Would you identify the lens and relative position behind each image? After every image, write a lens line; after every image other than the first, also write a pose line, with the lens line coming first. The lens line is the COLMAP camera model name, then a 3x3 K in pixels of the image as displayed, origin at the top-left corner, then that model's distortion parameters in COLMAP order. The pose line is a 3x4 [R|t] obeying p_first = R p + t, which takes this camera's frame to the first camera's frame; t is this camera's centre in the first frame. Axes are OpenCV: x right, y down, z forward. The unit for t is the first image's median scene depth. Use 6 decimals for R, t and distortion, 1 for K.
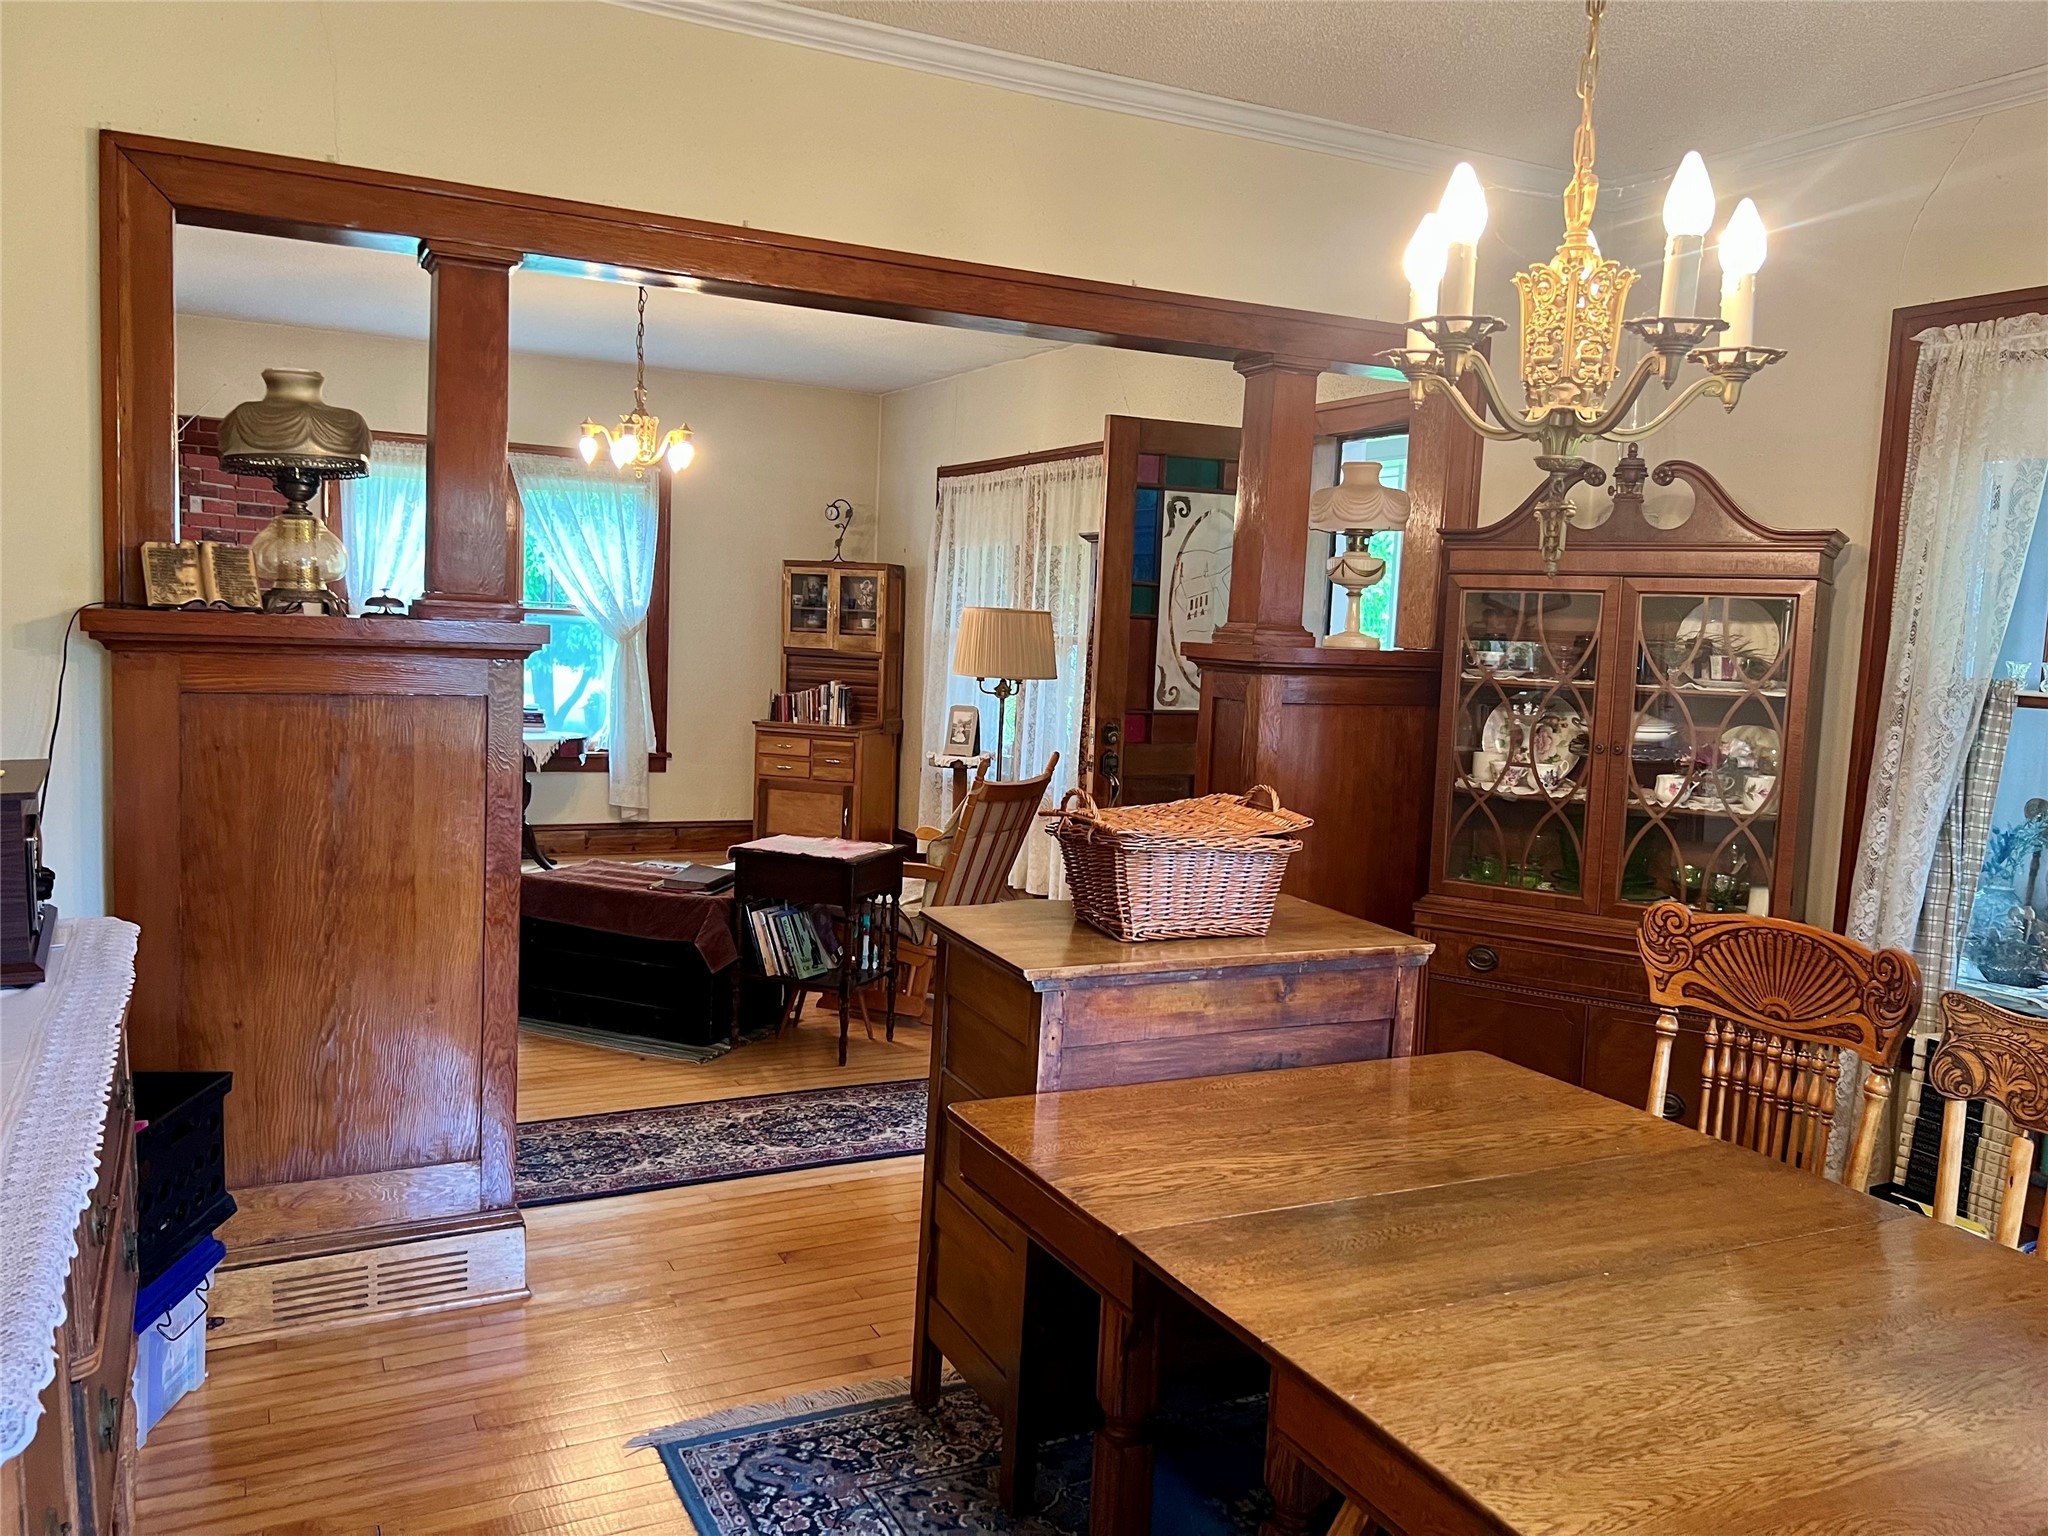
lens RADIAL K [[1542.4, 0, 1024.0], [0, 1542.4, 768.0], [0, 0, 1]] dist [0.060442, -0.064181]
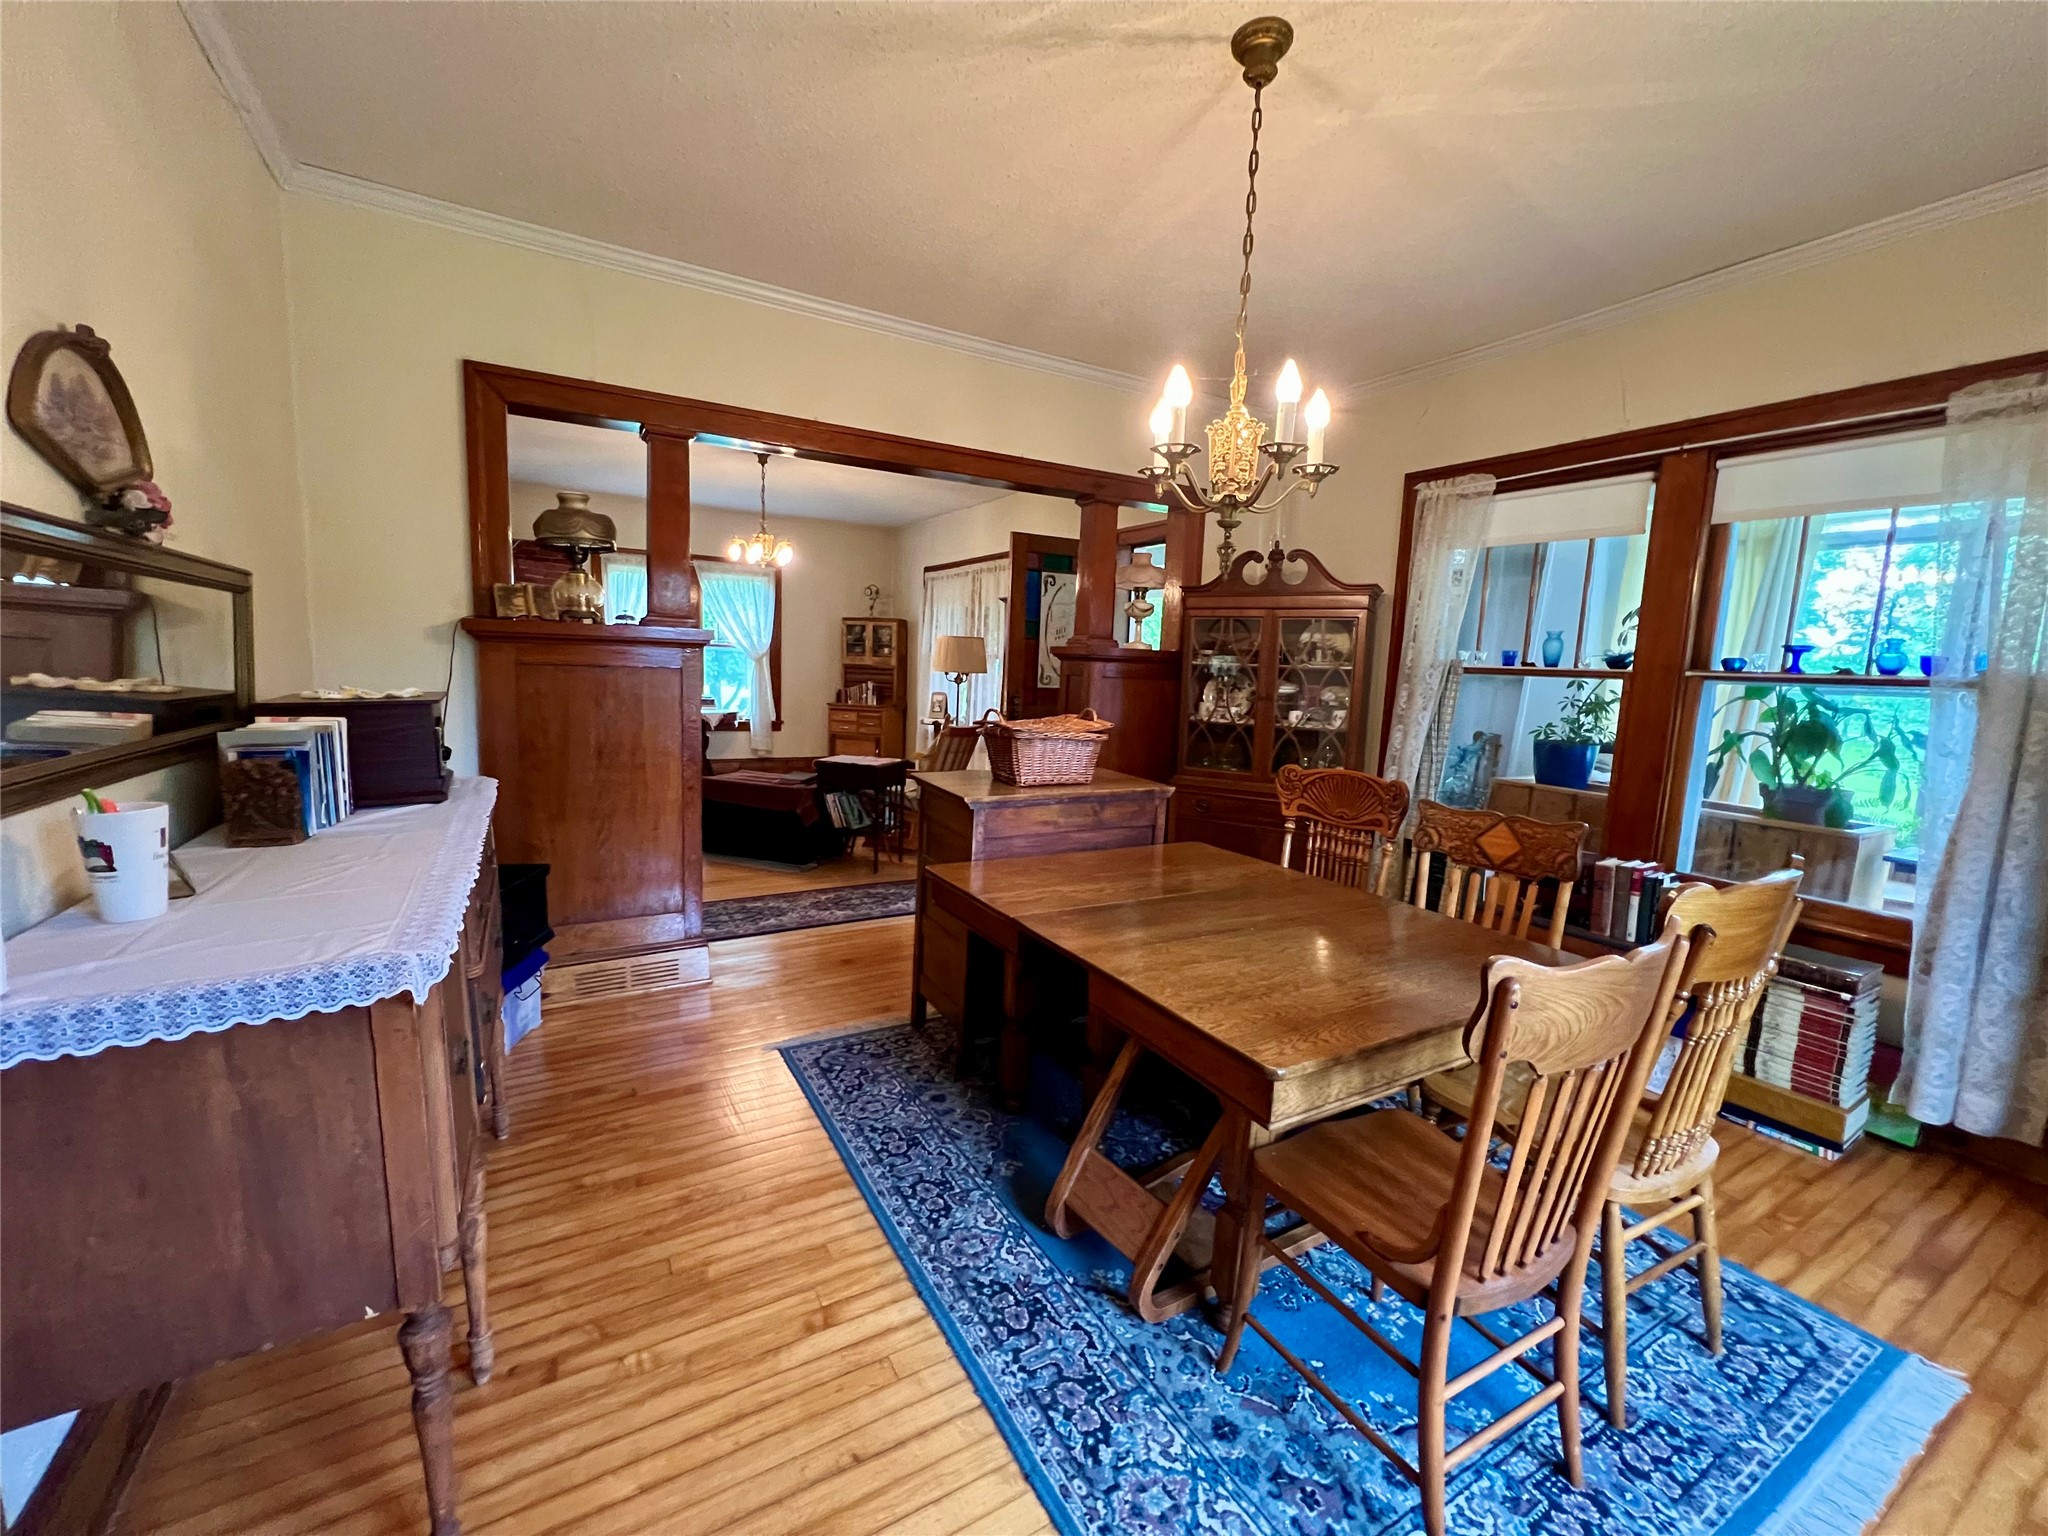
lens RADIAL K [[816.1, 0, 1017.5], [0, 816.1, 762.8], [0, 0, 1]] dist [-0.000813, 0.000015]
pose [[0.998581, -0.011772, 0.051946, 0.010578], [0.010234, 0.999504, 0.029776, 0.043437], [-0.052271, -0.029202, 0.998206, -0.017507]]
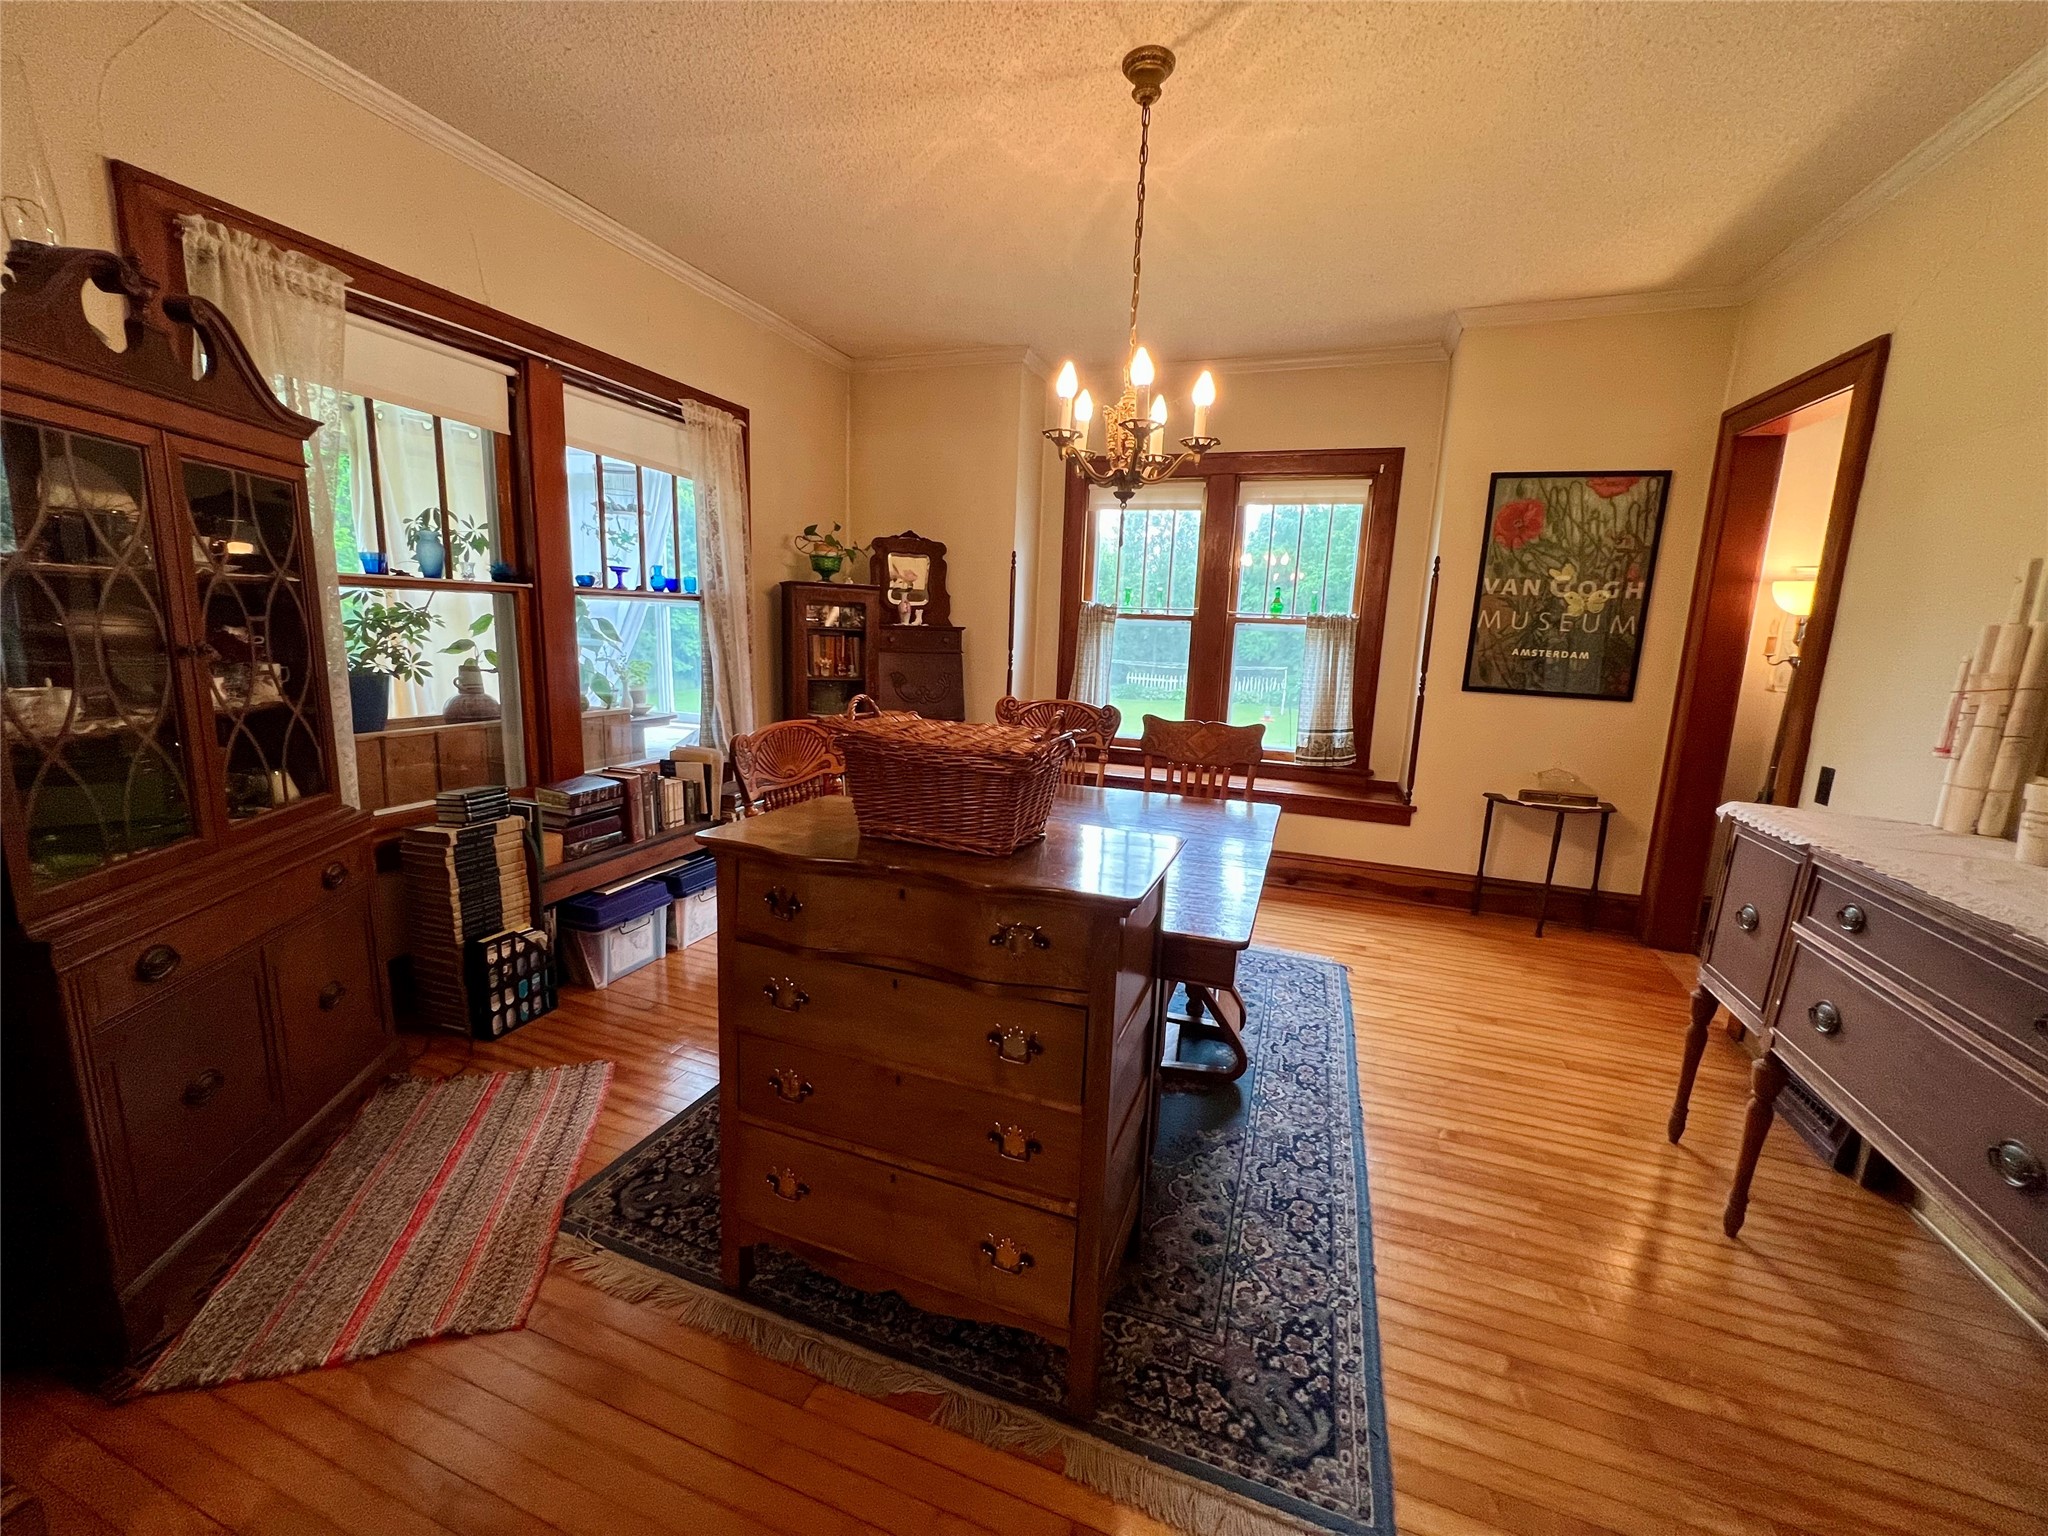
lens RADIAL K [[816.1, 0, 1017.5], [0, 816.1, 762.8], [0, 0, 1]] dist [-0.000813, 0.000015]
pose [[-0.679510, -0.193060, 0.707809, -0.277278], [0.003309, 0.963940, 0.266098, -0.081053], [-0.733659, 0.183158, -0.654369, 1.159357]]
